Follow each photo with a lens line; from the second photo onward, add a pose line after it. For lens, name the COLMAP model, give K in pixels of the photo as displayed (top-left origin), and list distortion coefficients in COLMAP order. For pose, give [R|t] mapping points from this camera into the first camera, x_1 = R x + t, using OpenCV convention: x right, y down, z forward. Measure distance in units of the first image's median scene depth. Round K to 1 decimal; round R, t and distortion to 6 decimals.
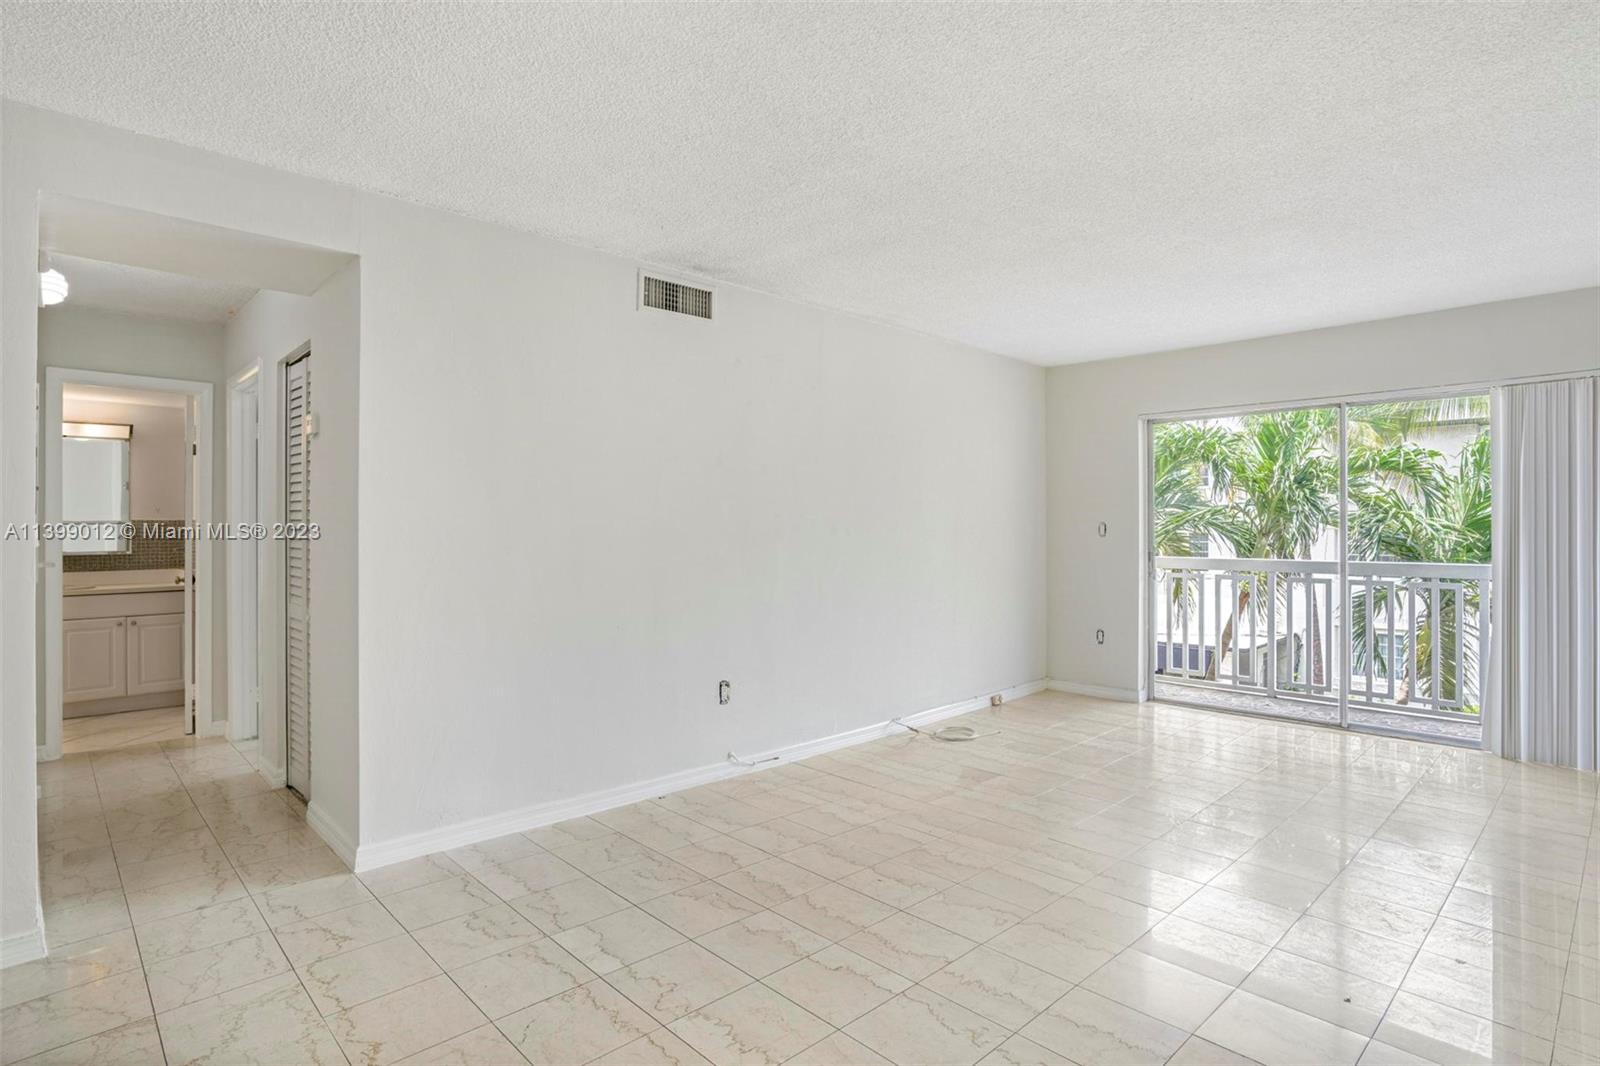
lens RADIAL K [[816.5, 0, 807.2], [0, 816.5, 533.3], [0, 0, 1]] dist [-0.061493, 0.029570]
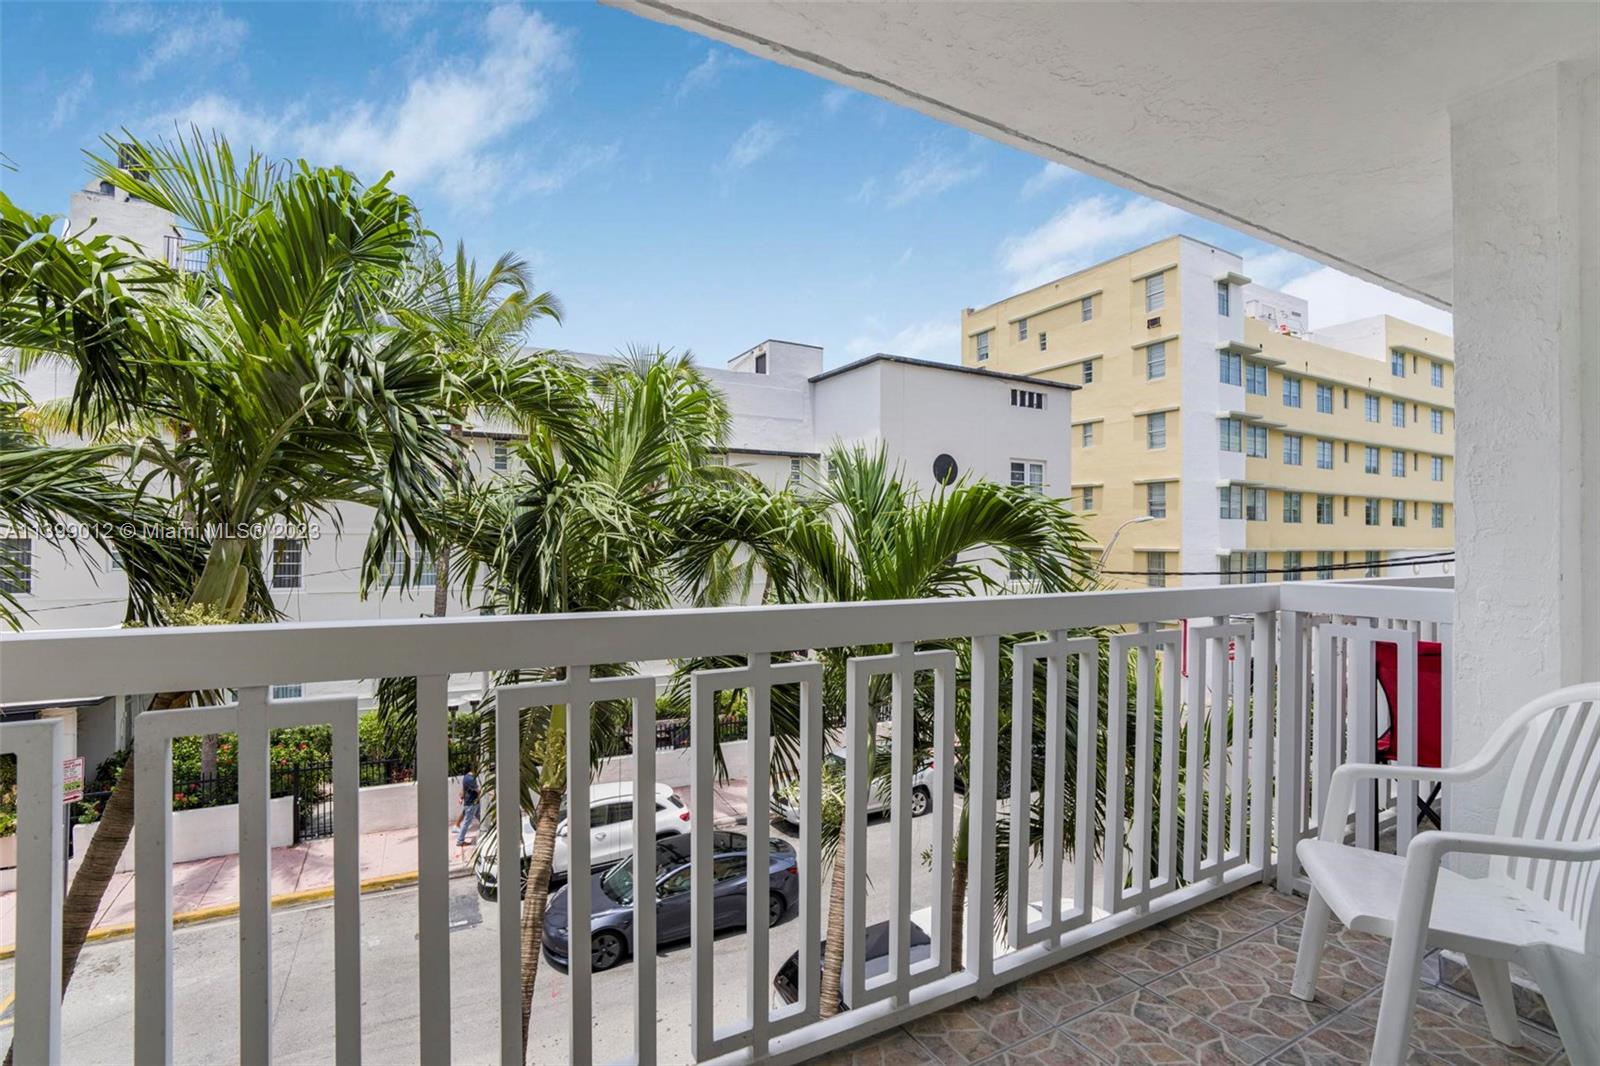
lens RADIAL K [[735.7, 0, 811.7], [0, 735.7, 521.9], [0, 0, 1]] dist [-0.003214, -0.000200]
pose [[0.256029, 0.027257, 0.966285, 0.512295], [-0.008750, 0.999627, -0.025879, 0.010045], [-0.966629, -0.001829, 0.256172, 1.107451]]
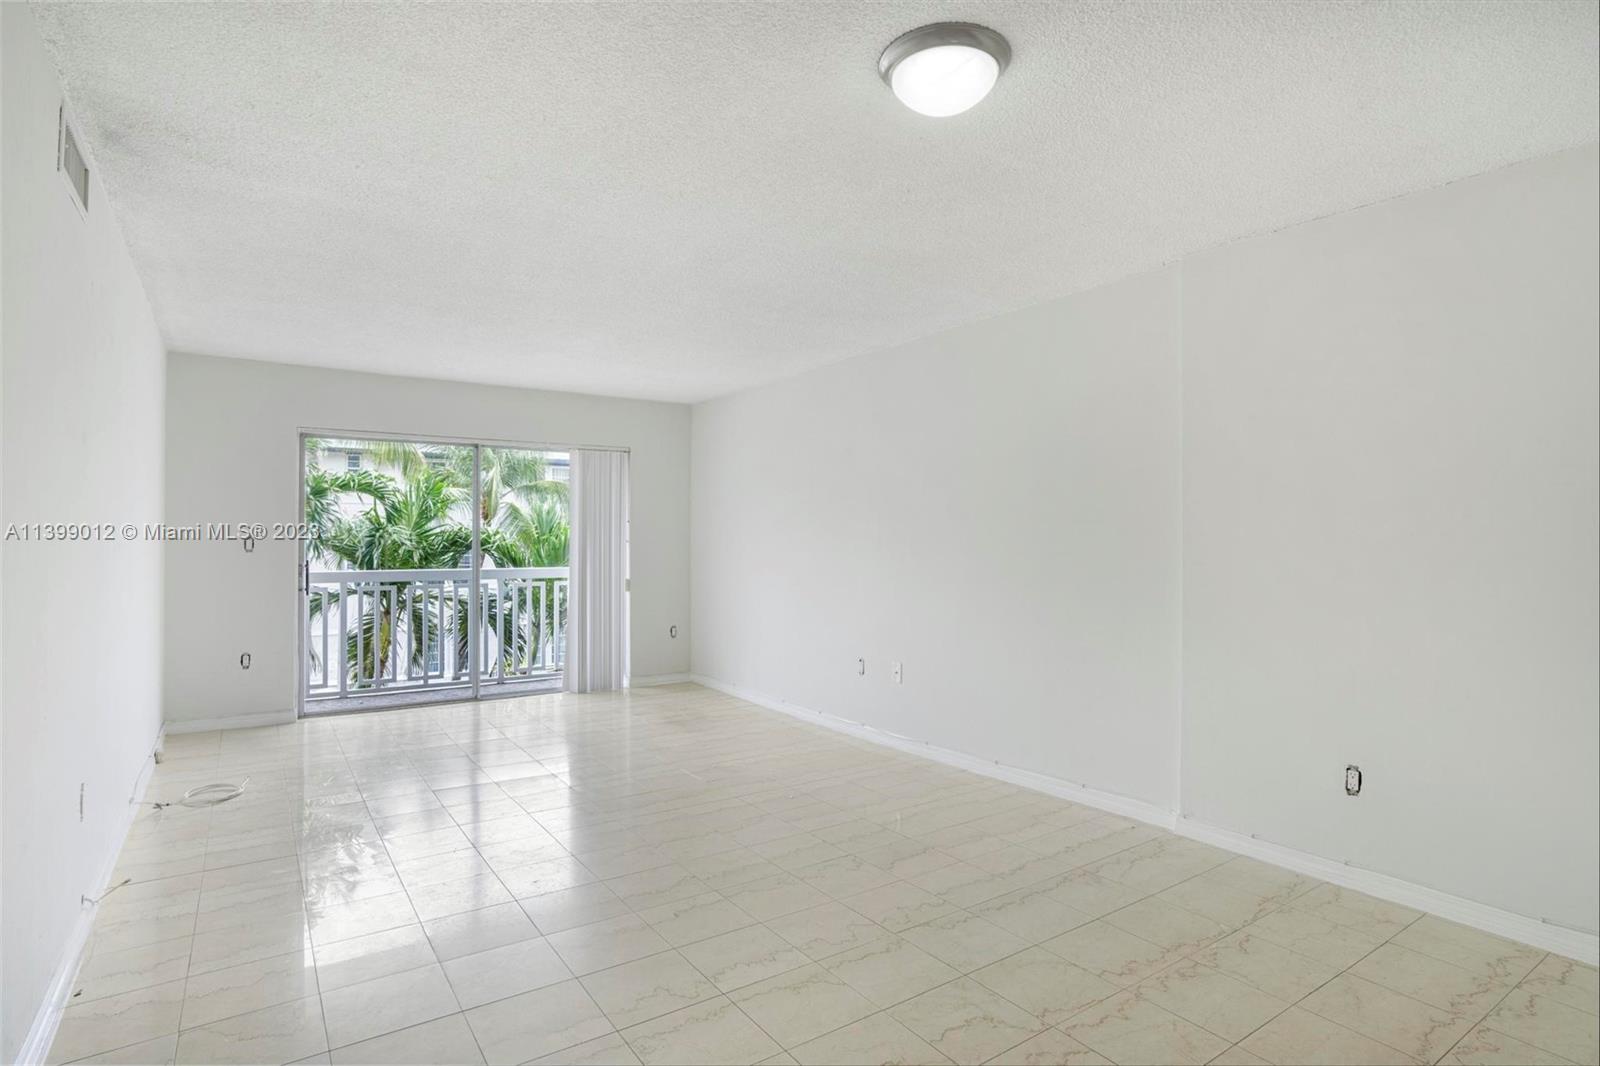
lens RADIAL K [[801.3, 0, 792.8], [0, 801.3, 541.8], [0, 0, 1]] dist [-0.020384, 0.000166]
pose [[0.173910, 0.000303, 0.984762, -0.499921], [0.002268, 0.999997, -0.000708, -0.005891], [-0.984759, 0.002356, 0.173909, 0.282508]]
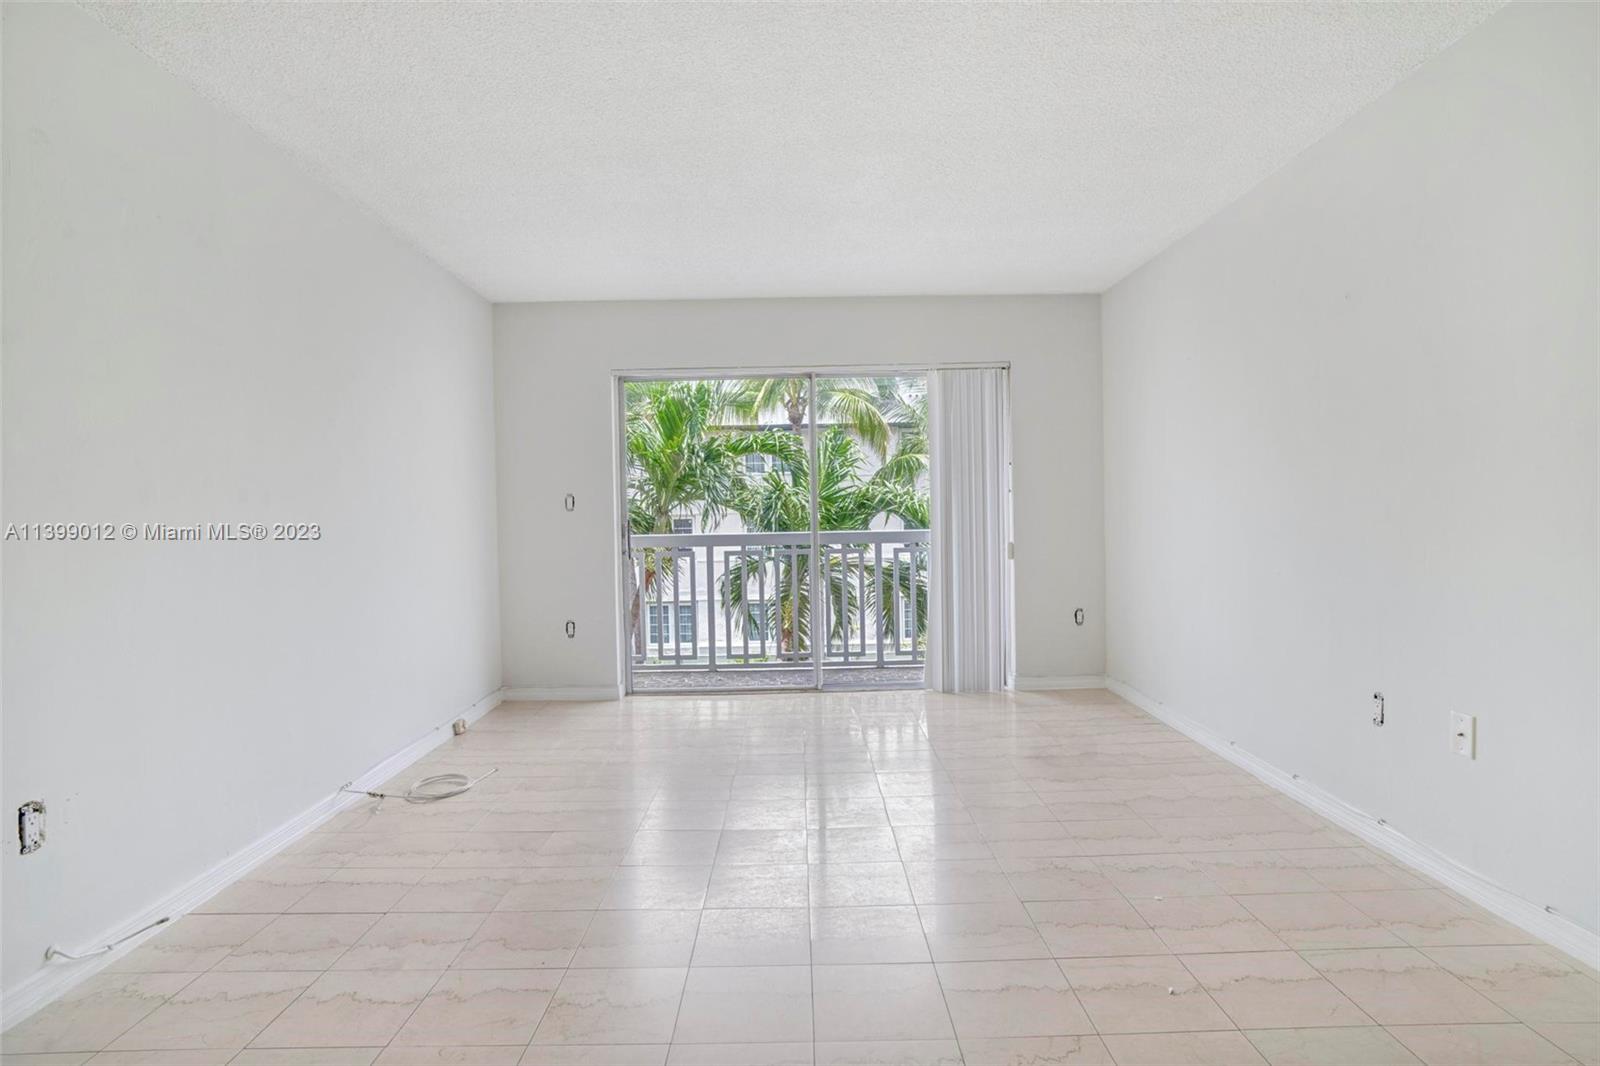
lens RADIAL K [[816.5, 0, 807.2], [0, 816.5, 533.3], [0, 0, 1]] dist [-0.061493, 0.029570]
pose [[0.682368, -0.028615, 0.730448, -0.102929], [0.021566, 0.999587, 0.019012, 0.020740], [-0.730690, 0.002780, 0.682703, 0.291754]]
